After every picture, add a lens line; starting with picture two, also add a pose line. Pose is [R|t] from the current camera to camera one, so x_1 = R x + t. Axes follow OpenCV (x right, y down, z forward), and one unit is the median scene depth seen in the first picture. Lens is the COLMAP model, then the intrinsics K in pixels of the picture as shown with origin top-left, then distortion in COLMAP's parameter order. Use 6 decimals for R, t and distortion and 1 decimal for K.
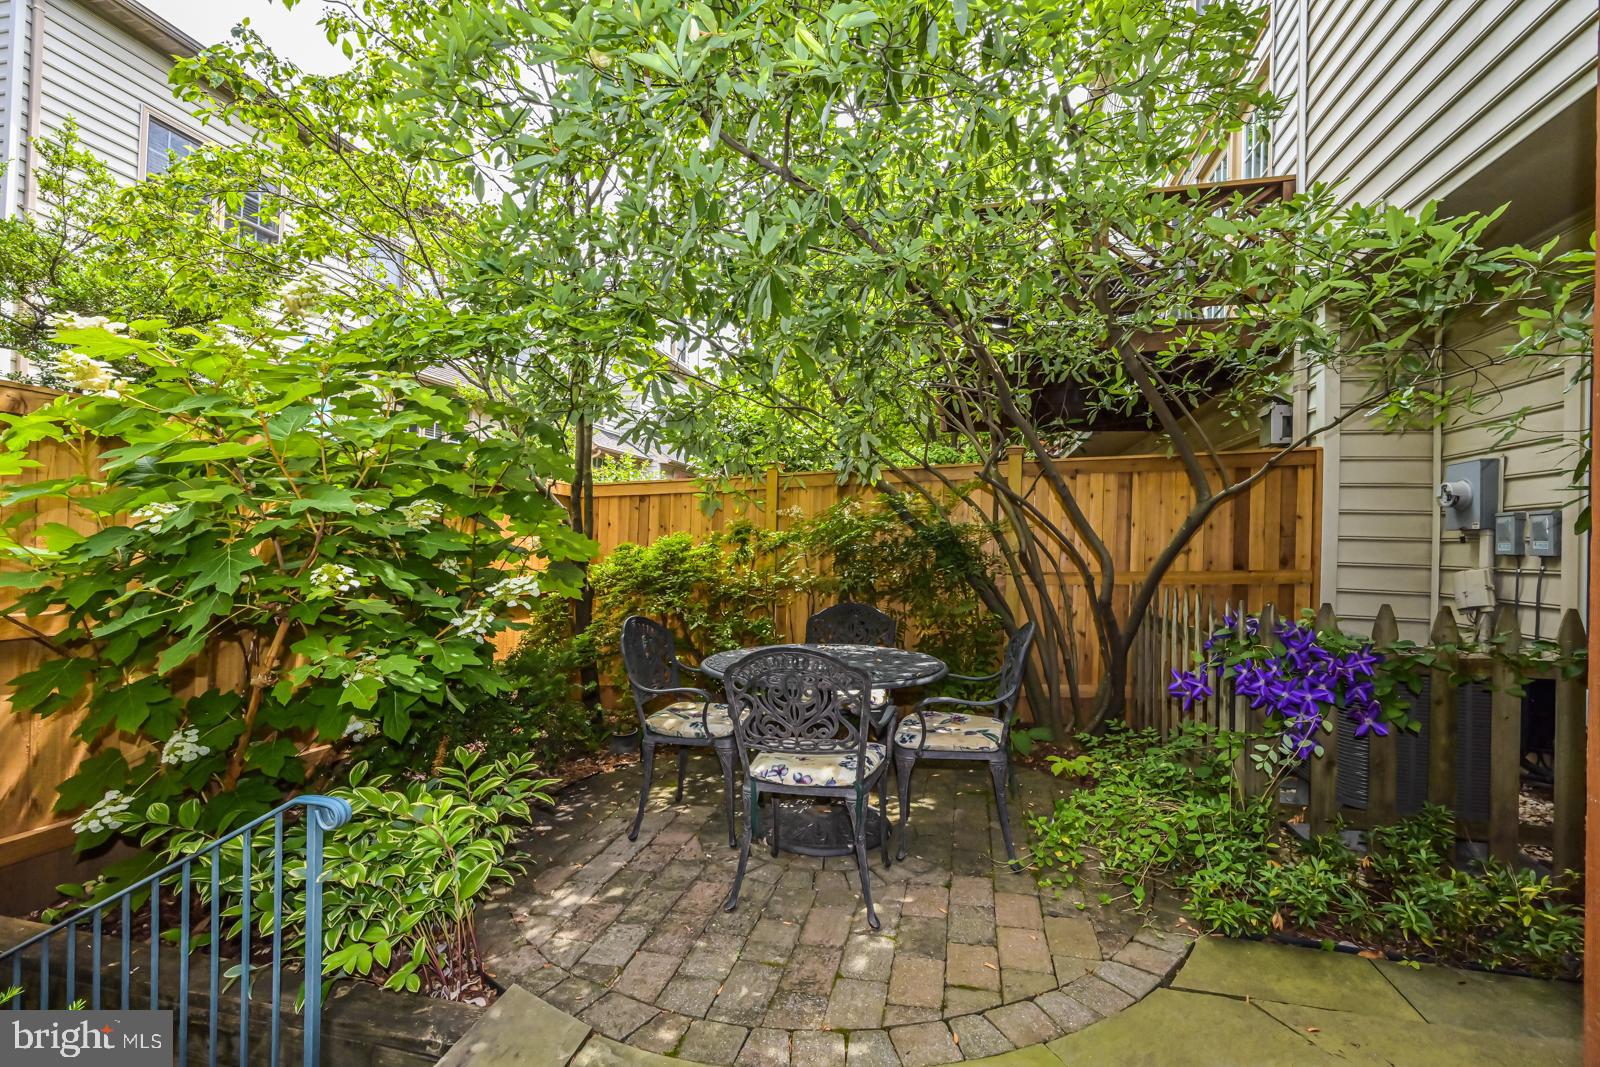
lens RADIAL K [[704.1, 0, 800.0], [0, 704.1, 533.5], [0, 0, 1]] dist [0.000480, -0.000147]
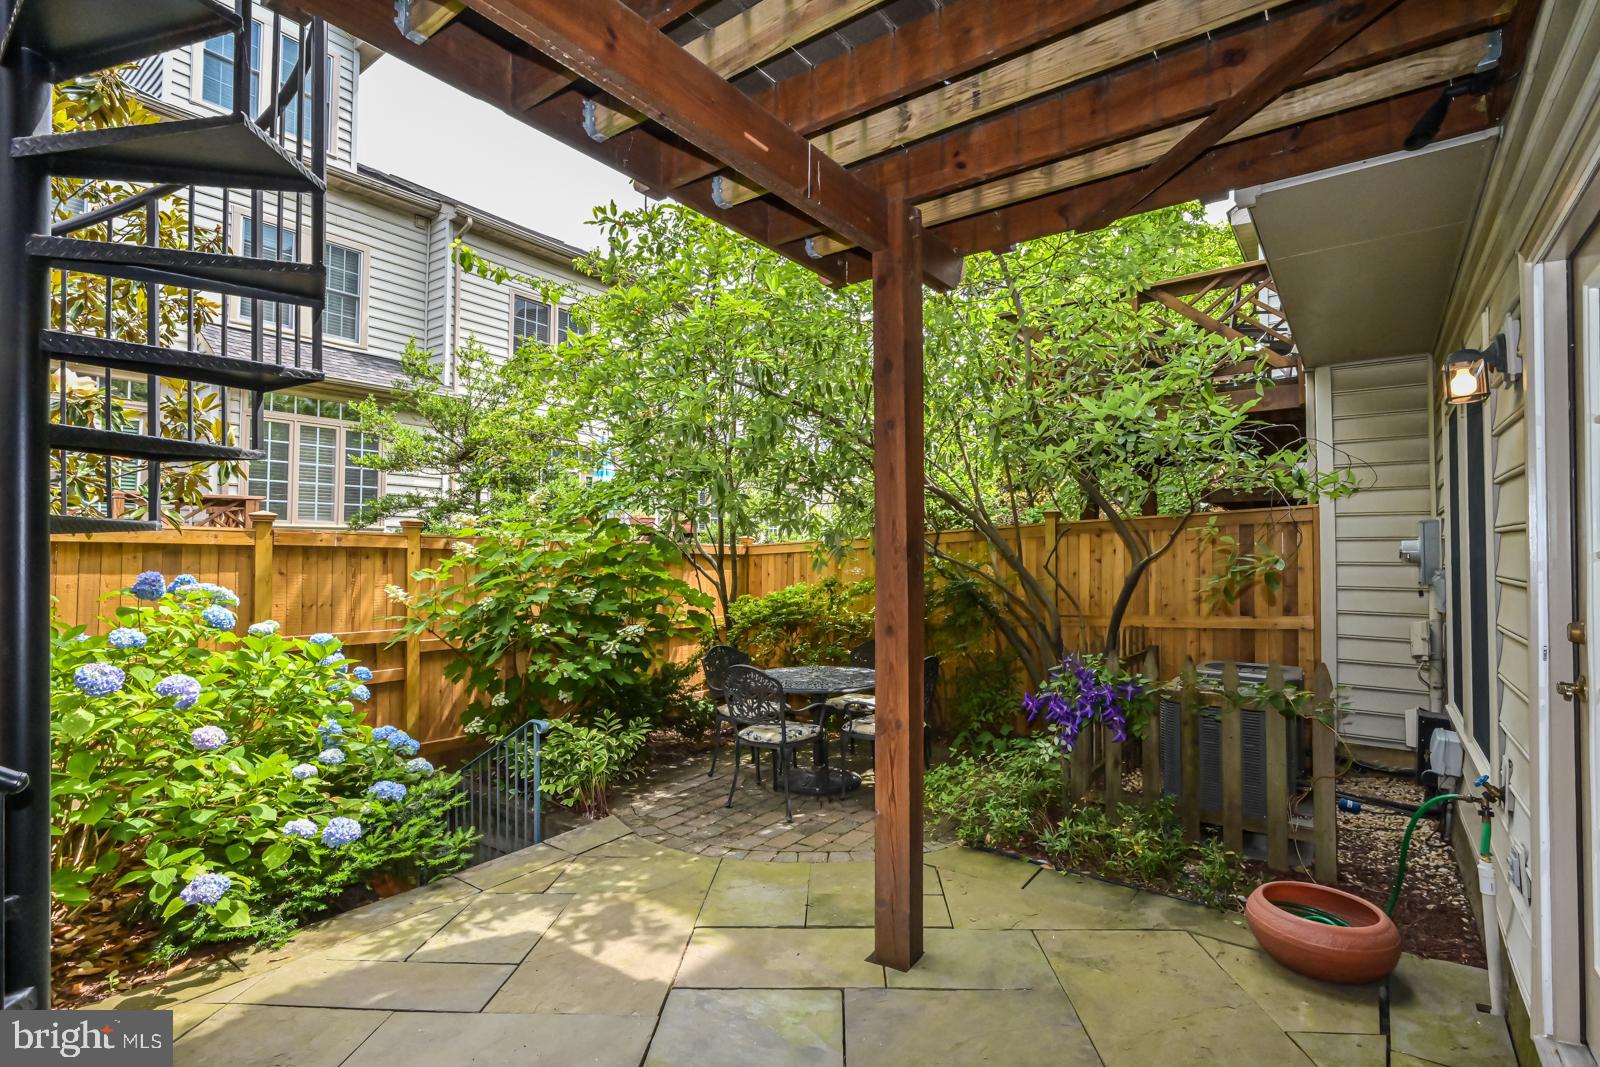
lens RADIAL K [[753.9, 0, 800.0], [0, 753.9, 533.5], [0, 0, 1]] dist [-0.000210, 0.000062]
pose [[0.915424, -0.032601, -0.401168, 0.980781], [0.025719, 0.999415, -0.022529, -0.150486], [0.401668, 0.010306, 0.915727, -0.826537]]
